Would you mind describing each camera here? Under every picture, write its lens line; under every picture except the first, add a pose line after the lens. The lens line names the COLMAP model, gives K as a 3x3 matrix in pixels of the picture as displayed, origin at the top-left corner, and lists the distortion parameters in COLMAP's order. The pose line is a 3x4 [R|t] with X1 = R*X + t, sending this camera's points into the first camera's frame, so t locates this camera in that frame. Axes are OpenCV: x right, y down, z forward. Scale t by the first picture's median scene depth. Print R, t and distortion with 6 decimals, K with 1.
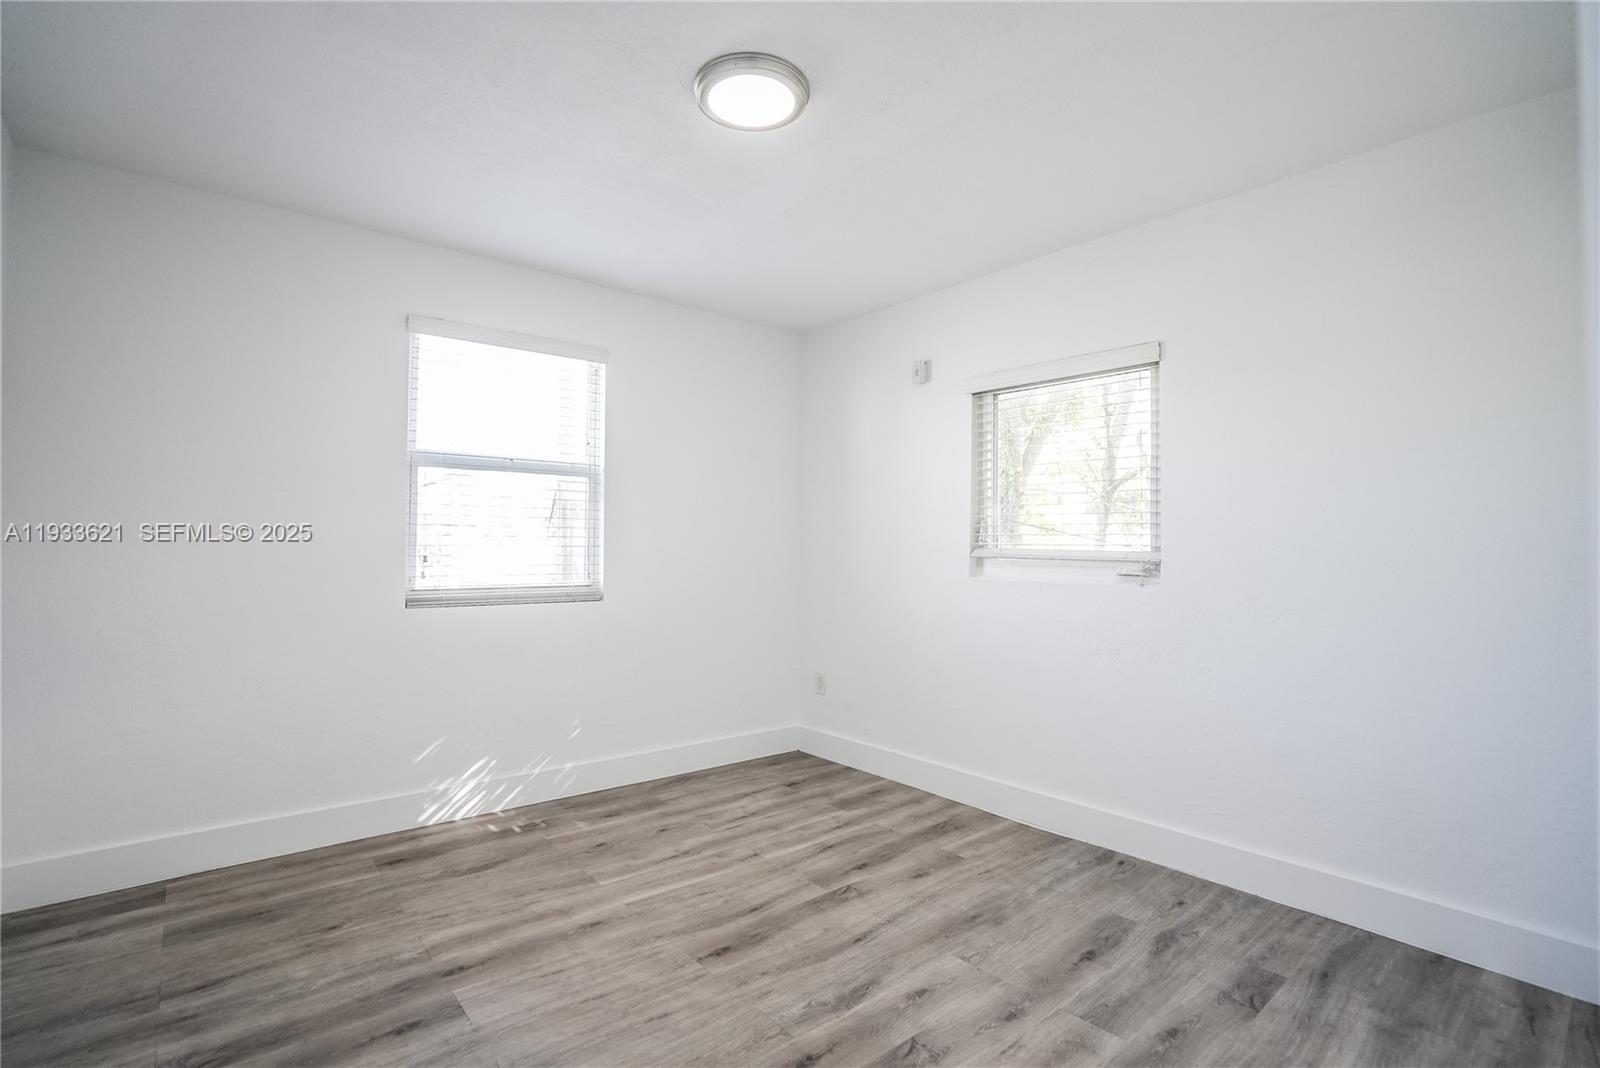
lens RADIAL K [[743.1, 0, 796.5], [0, 743.1, 535.2], [0, 0, 1]] dist [-0.056879, 0.019091]
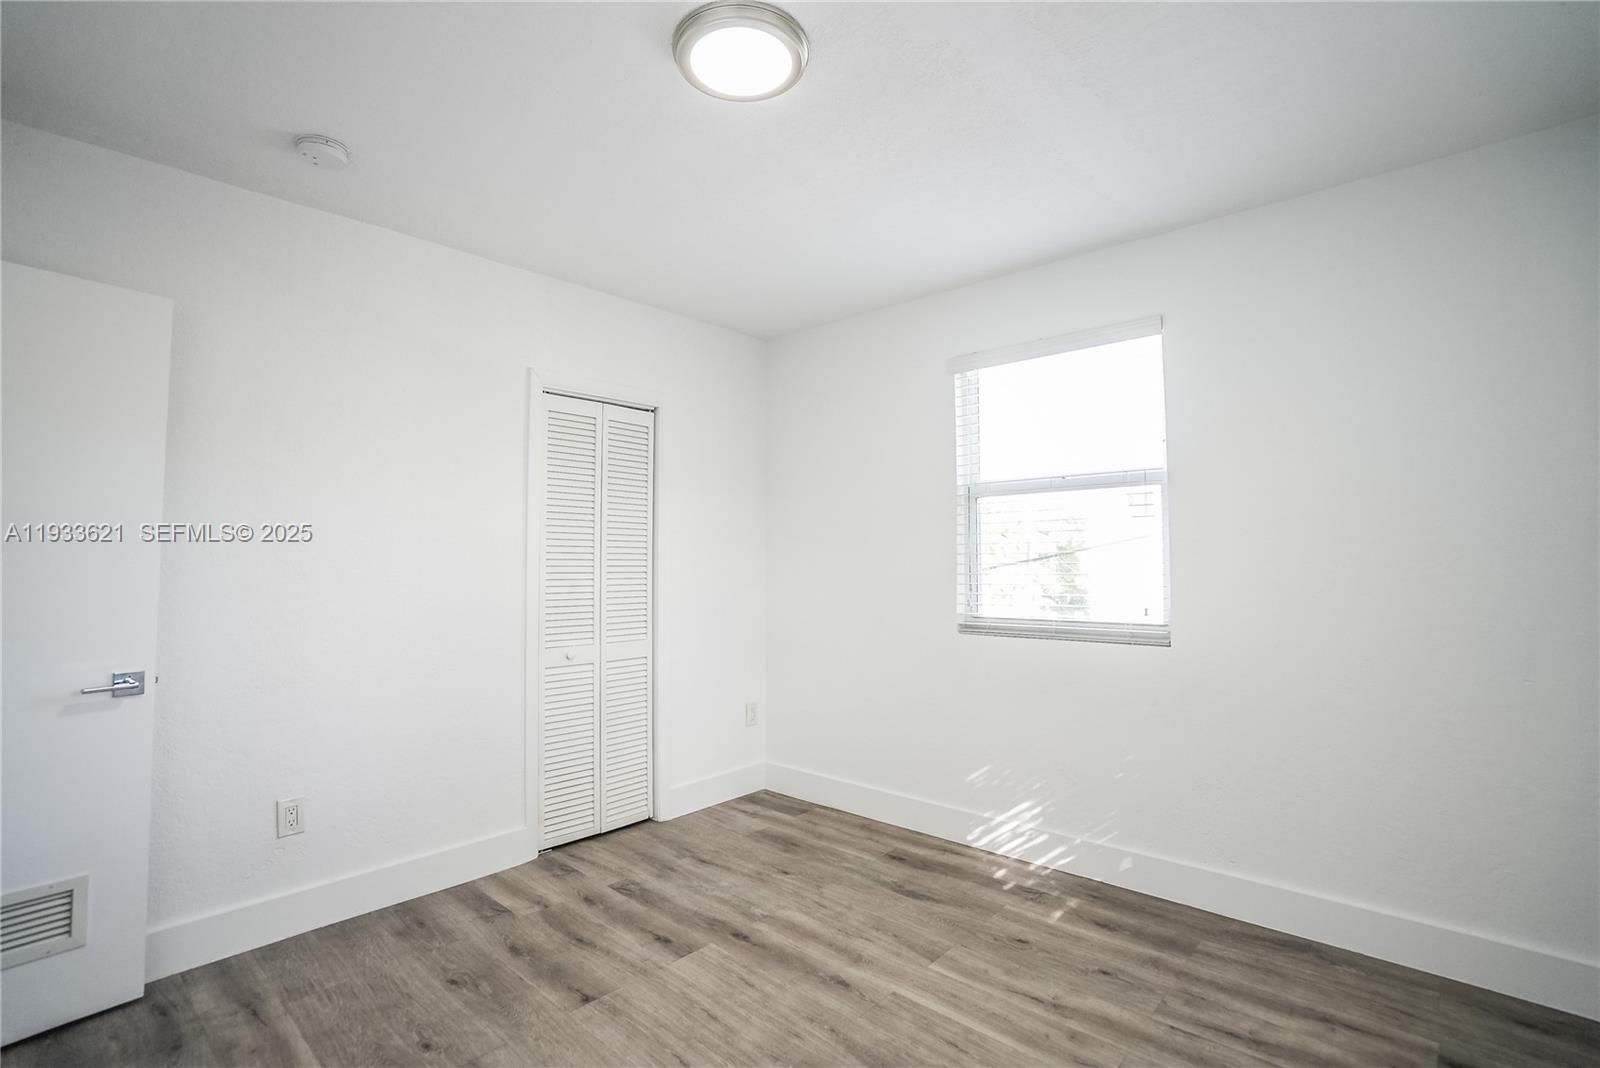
lens RADIAL K [[743.1, 0, 796.5], [0, 743.1, 535.2], [0, 0, 1]] dist [-0.056879, 0.019091]
pose [[0.128672, -0.044527, -0.990687, 0.581718], [0.026069, 0.998798, -0.041506, -0.004119], [0.991344, -0.020486, 0.129678, 0.722411]]
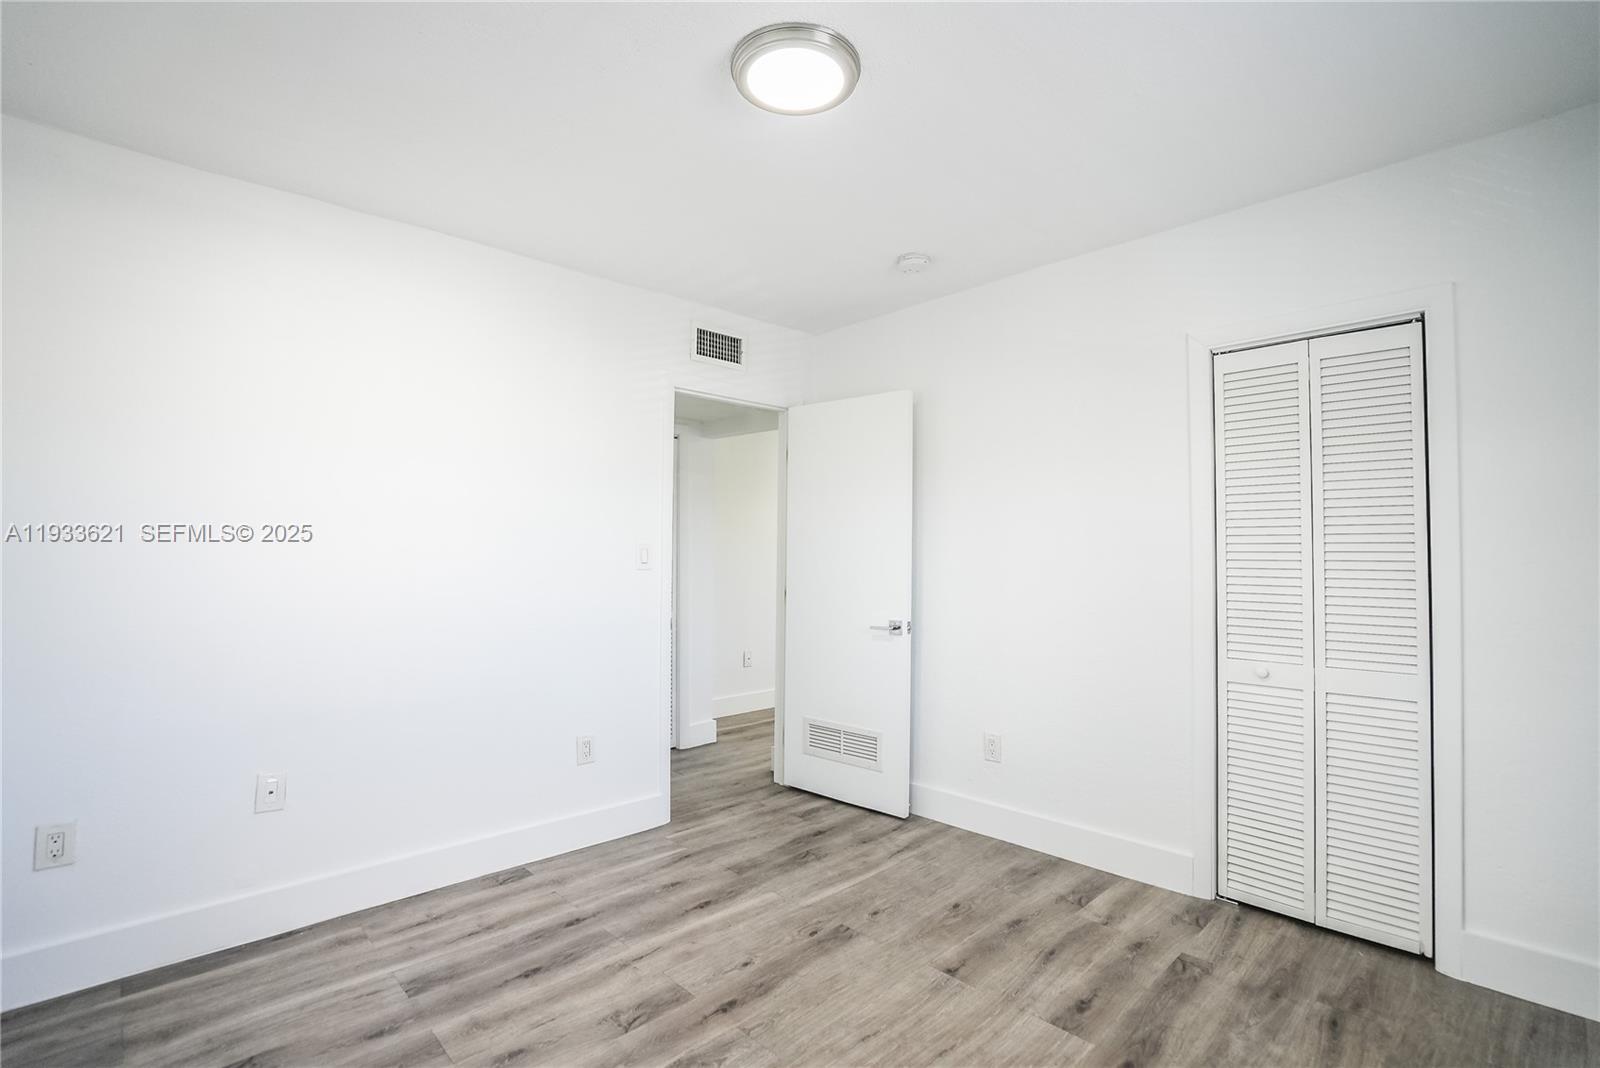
lens RADIAL K [[743.1, 0, 796.5], [0, 743.1, 535.2], [0, 0, 1]] dist [-0.056879, 0.019091]
pose [[-0.998345, -0.011714, -0.056309, -0.015030], [-0.008988, 0.998786, -0.048425, 0.004962], [0.056808, -0.047839, -0.997238, 1.422902]]
